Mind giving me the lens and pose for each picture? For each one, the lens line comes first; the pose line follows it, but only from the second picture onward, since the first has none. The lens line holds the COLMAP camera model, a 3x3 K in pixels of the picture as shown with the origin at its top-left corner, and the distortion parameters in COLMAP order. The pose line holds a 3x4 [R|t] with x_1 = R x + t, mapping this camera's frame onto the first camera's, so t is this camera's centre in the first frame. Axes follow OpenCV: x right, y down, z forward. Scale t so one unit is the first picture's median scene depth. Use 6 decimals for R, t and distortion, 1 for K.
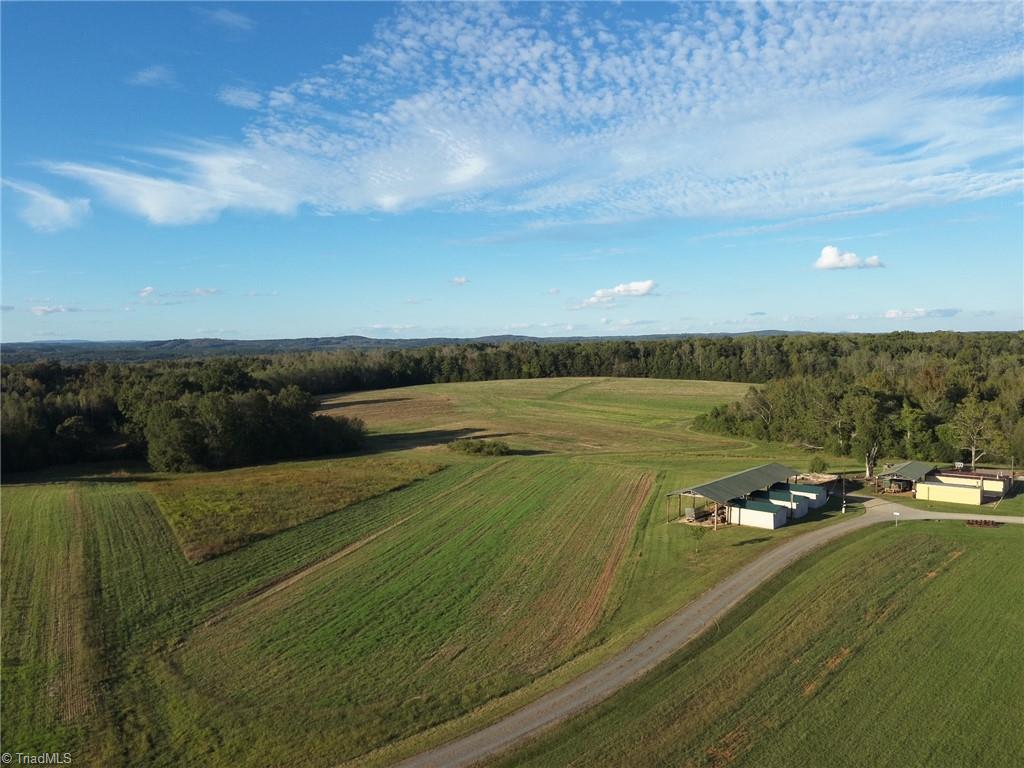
lens RADIAL K [[717.0, 0, 499.6], [0, 717.0, 365.5], [0, 0, 1]] dist [0.000941, -0.100657]
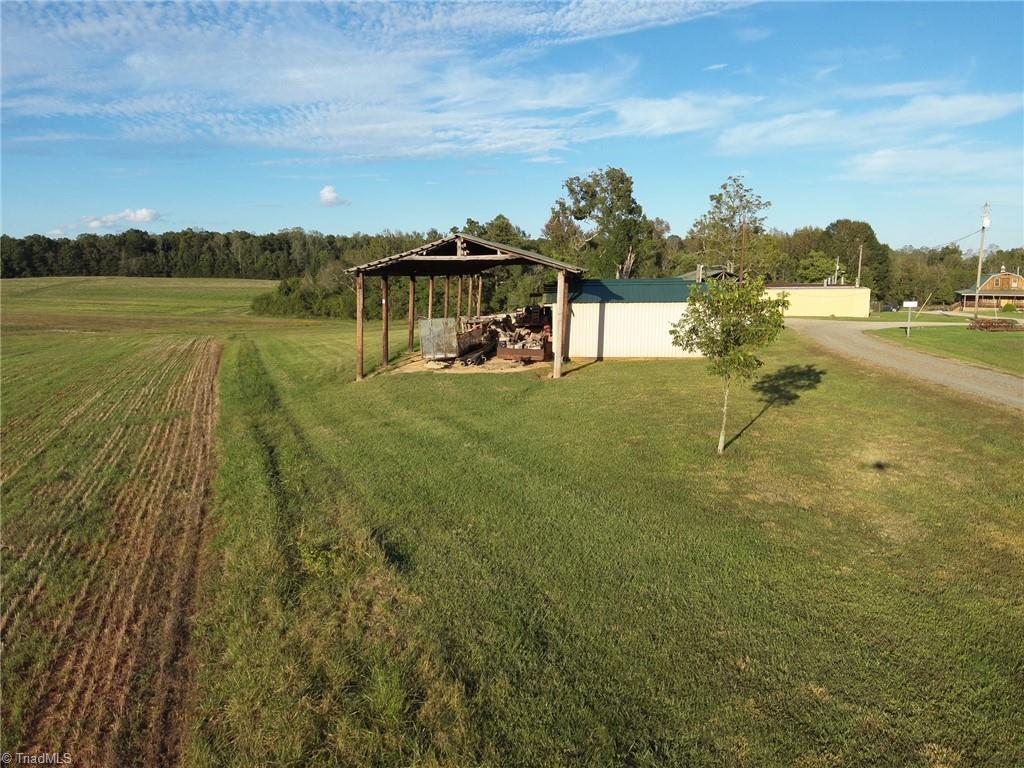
lens RADIAL K [[717.0, 0, 499.6], [0, 717.0, 365.5], [0, 0, 1]] dist [0.000941, -0.100657]
pose [[0.798774, -0.071928, 0.597316, 0.030436], [0.022576, 0.995712, 0.089712, 0.049775], [-0.601208, -0.058174, 0.796972, 0.196063]]
